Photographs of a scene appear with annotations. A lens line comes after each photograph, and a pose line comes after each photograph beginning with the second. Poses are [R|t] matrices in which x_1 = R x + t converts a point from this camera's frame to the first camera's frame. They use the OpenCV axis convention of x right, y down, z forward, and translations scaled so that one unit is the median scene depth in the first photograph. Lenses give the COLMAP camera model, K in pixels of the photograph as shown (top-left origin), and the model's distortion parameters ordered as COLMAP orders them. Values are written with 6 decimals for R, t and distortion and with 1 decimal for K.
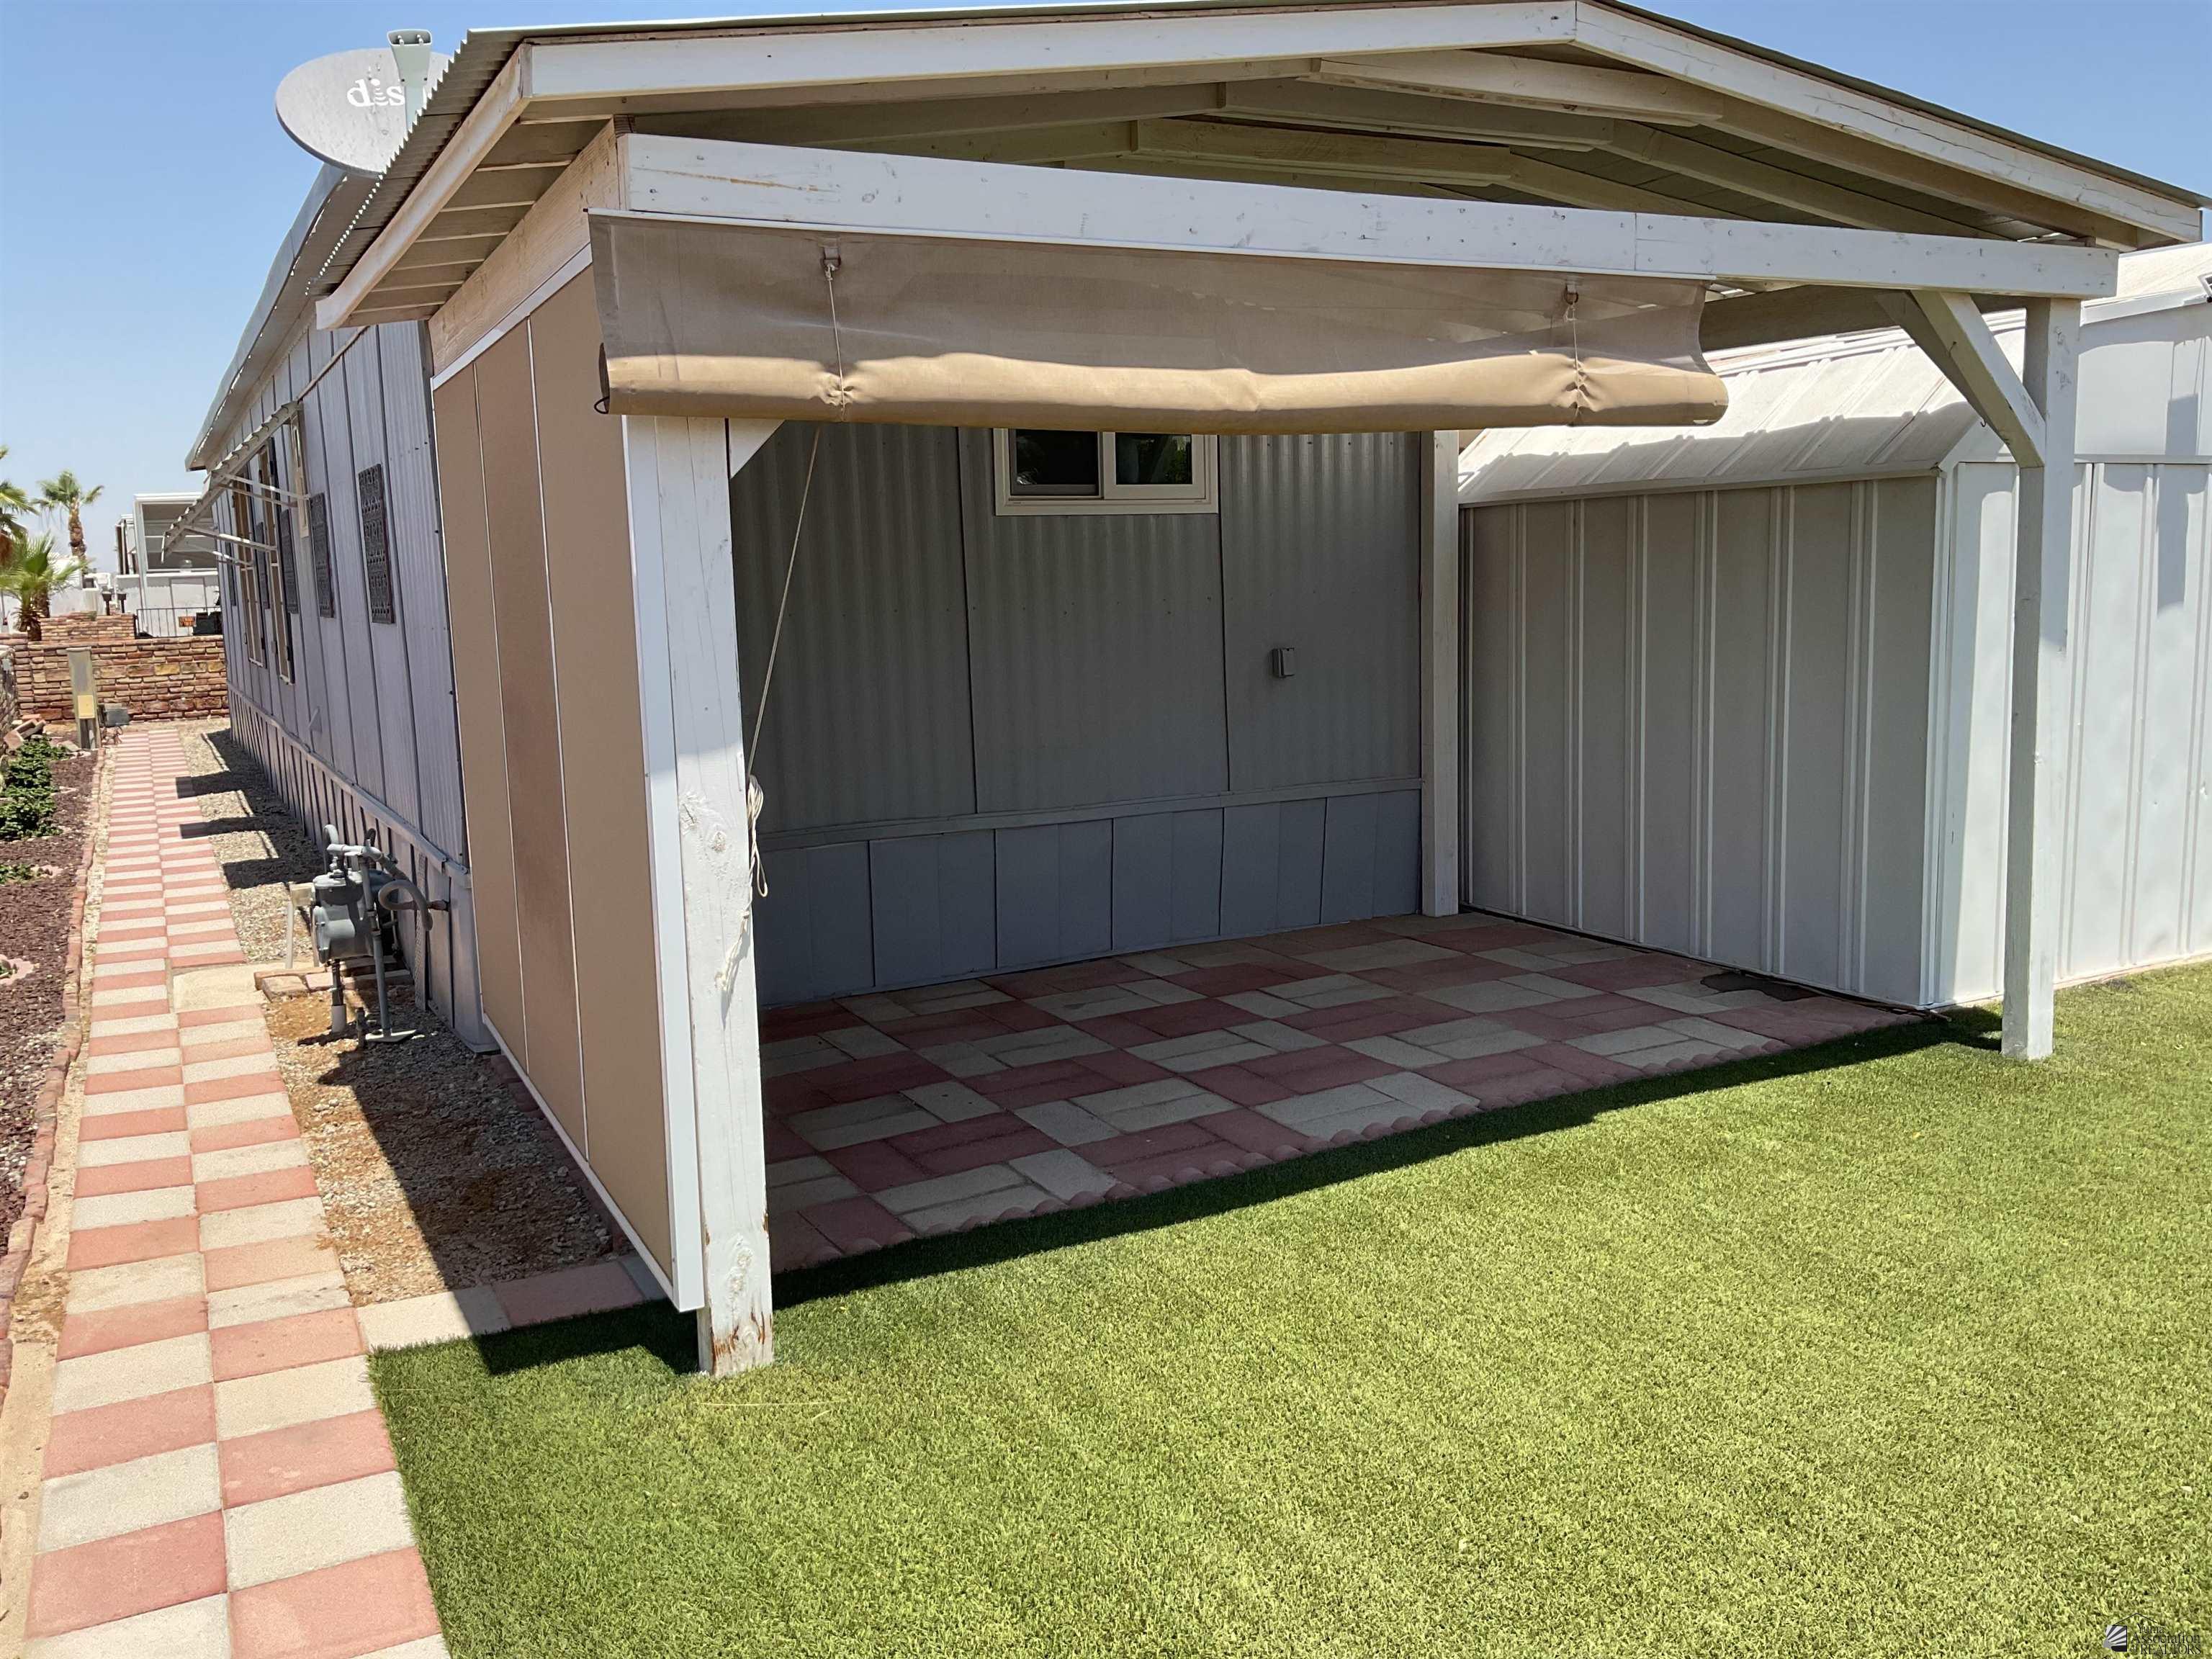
lens RADIAL K [[1825.0, 0, 1102.1], [0, 1825.0, 828.6], [0, 0, 1]] dist [0.103139, -0.202403]
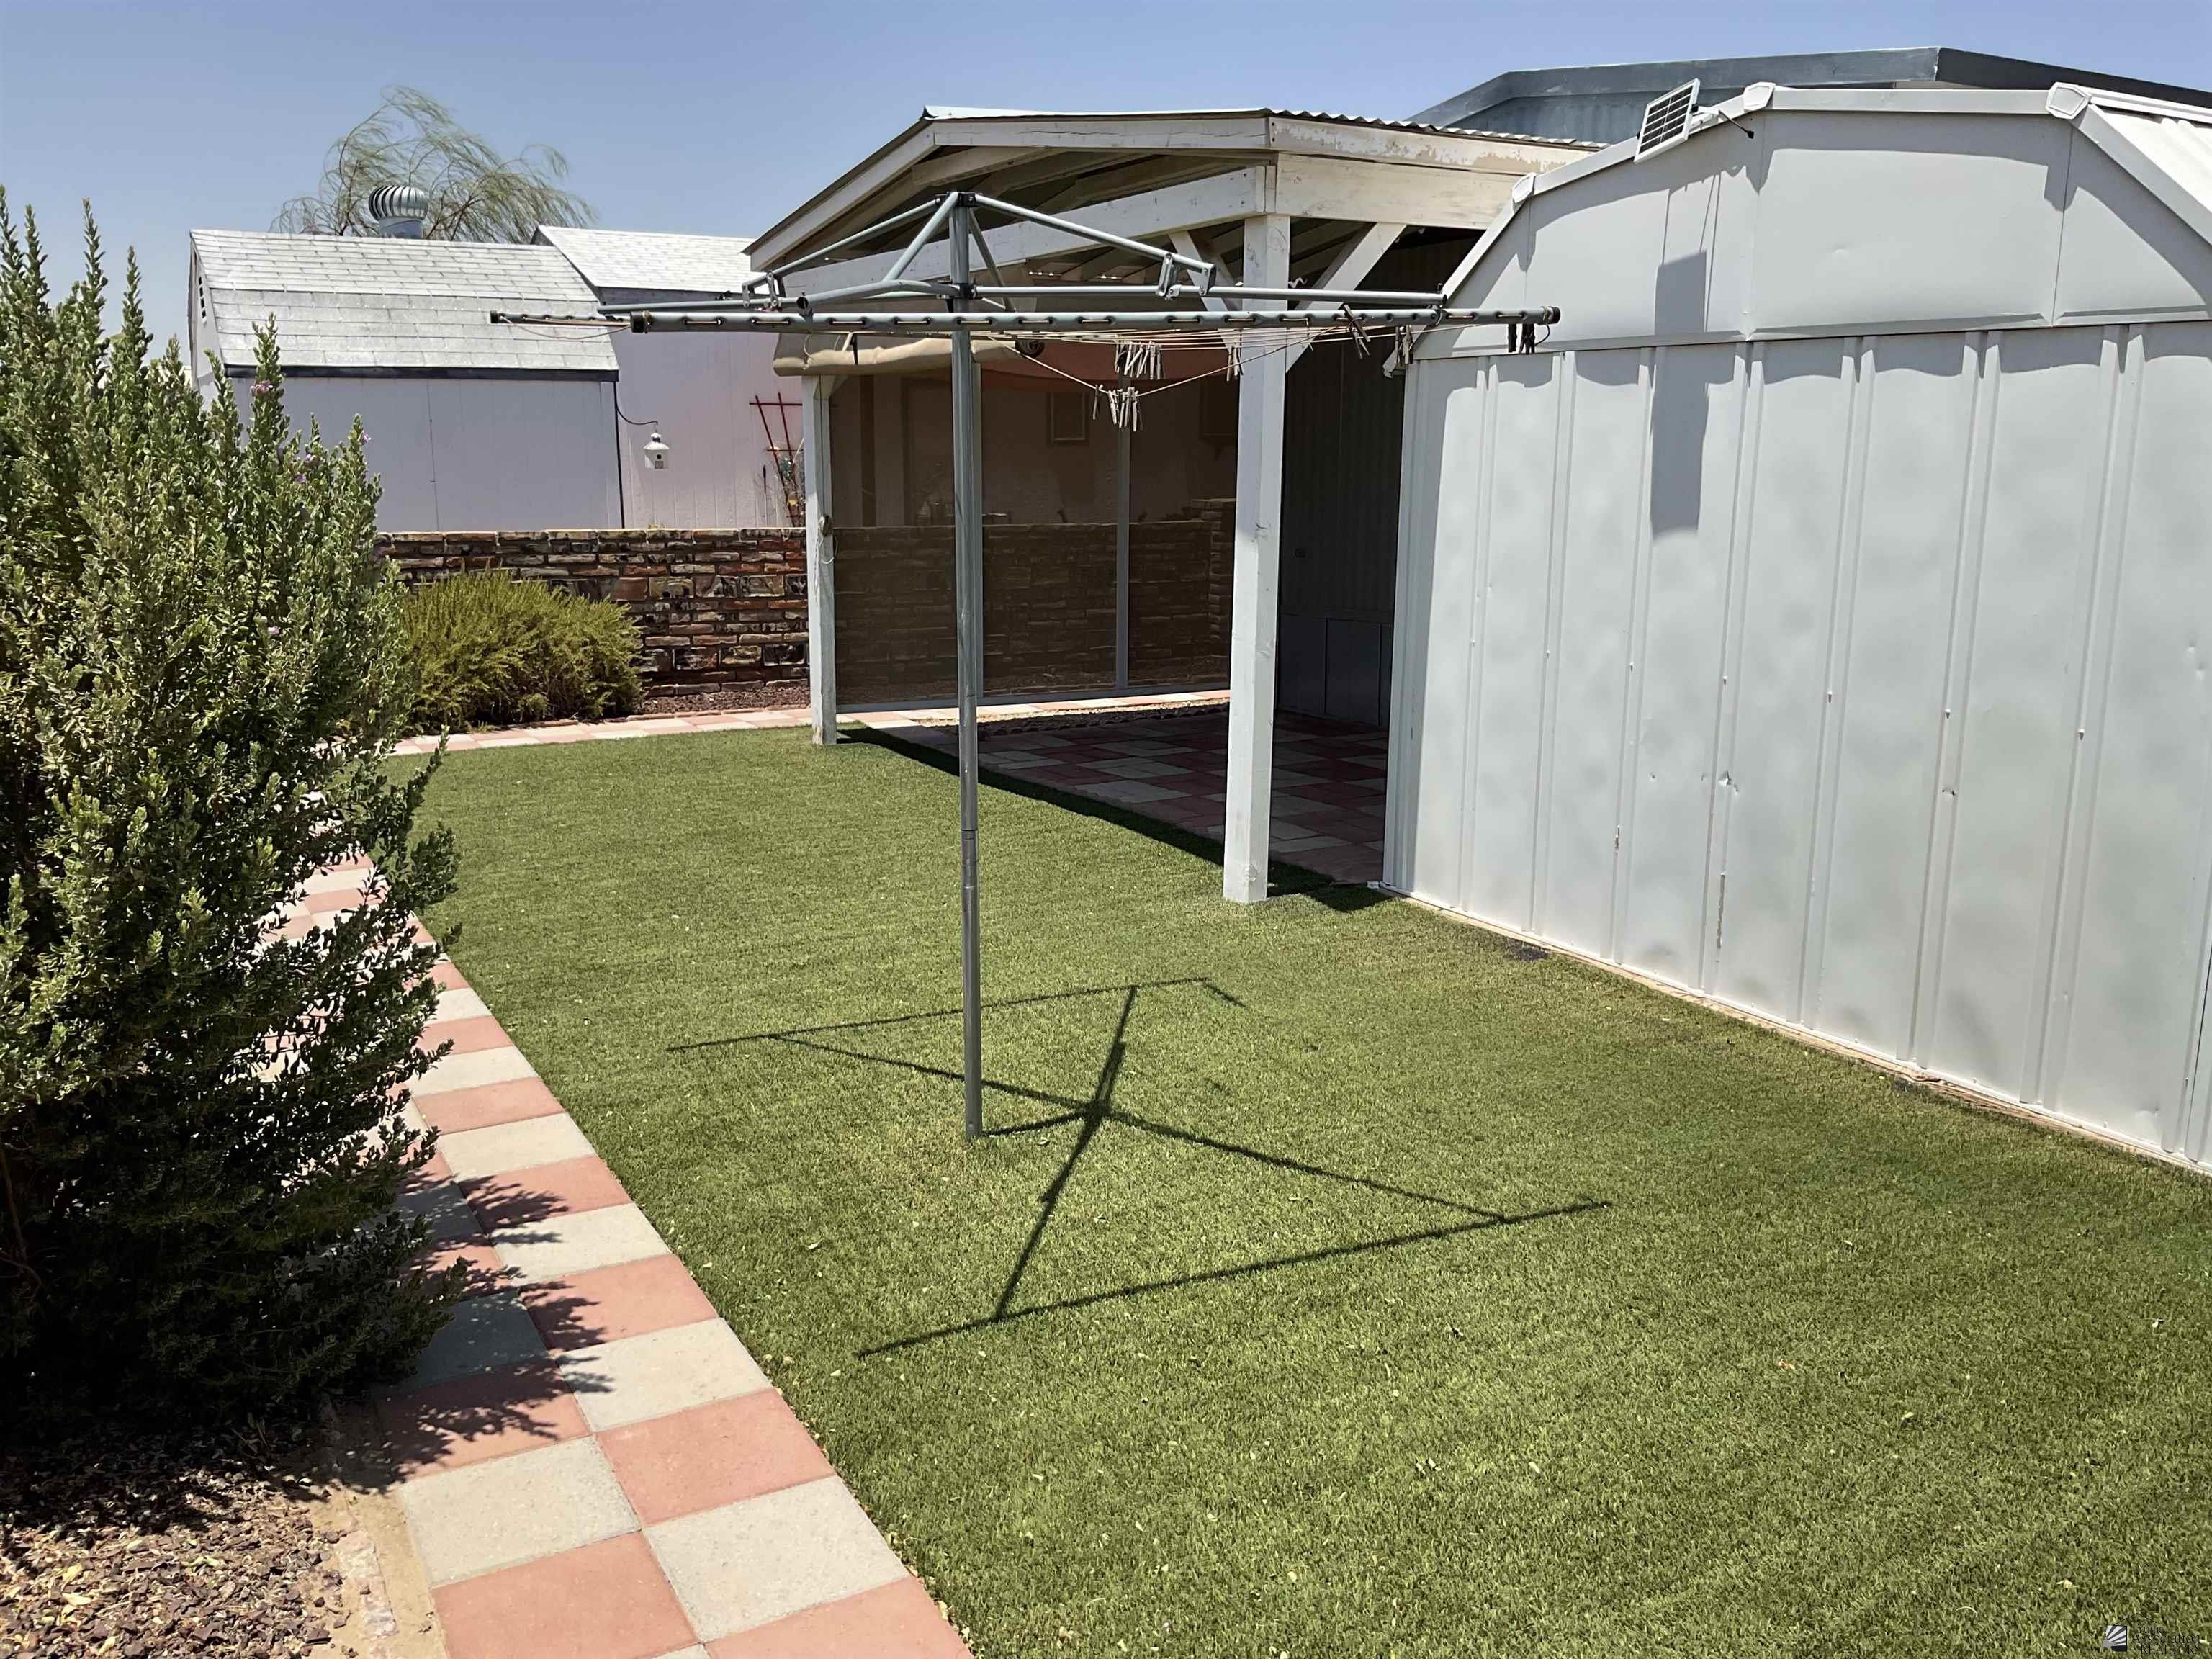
lens RADIAL K [[1825.0, 0, 1102.1], [0, 1825.0, 828.6], [0, 0, 1]] dist [0.103139, -0.202403]
pose [[0.016571, 0.239713, -0.970702, 1.536617], [-0.140158, 0.961807, 0.235124, -0.167355], [0.989990, 0.132155, 0.049536, 0.827453]]
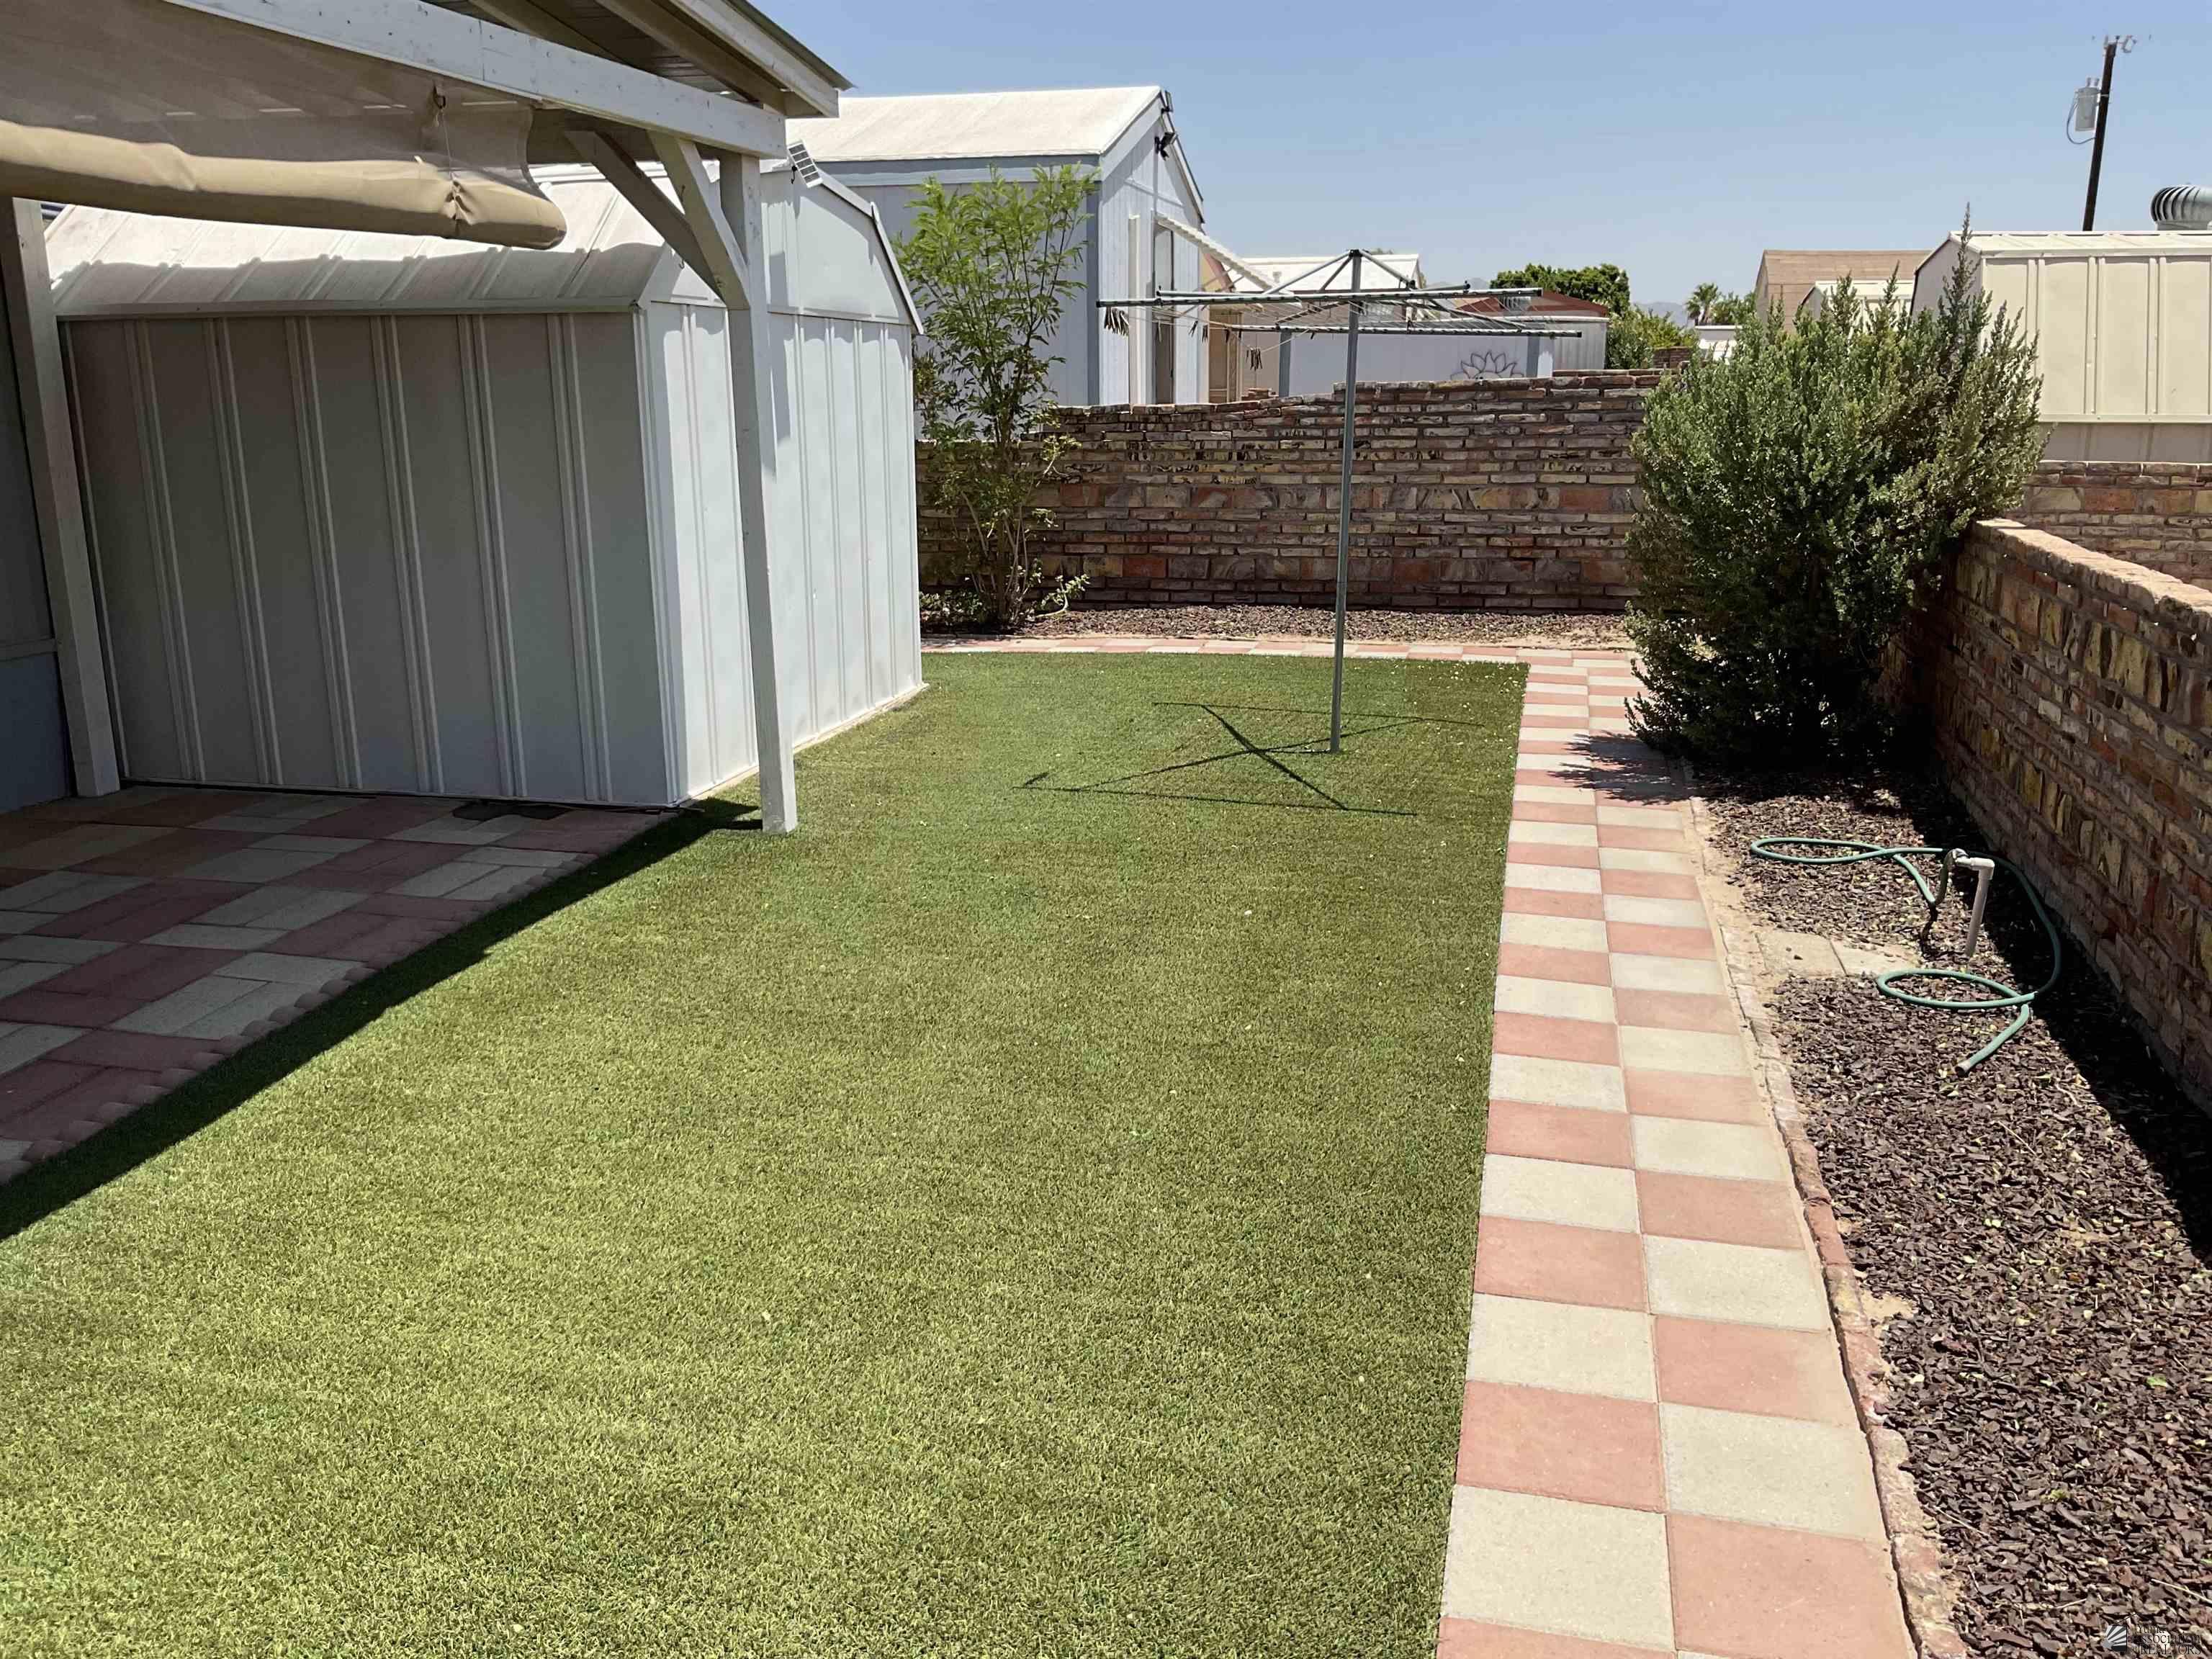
lens RADIAL K [[1825.0, 0, 1102.1], [0, 1825.0, 828.6], [0, 0, 1]] dist [0.103139, -0.202403]
pose [[0.671111, -0.156492, 0.724652, -0.209859], [0.095043, 0.987562, 0.125249, -0.002657], [-0.735239, -0.015183, 0.677638, 0.073930]]
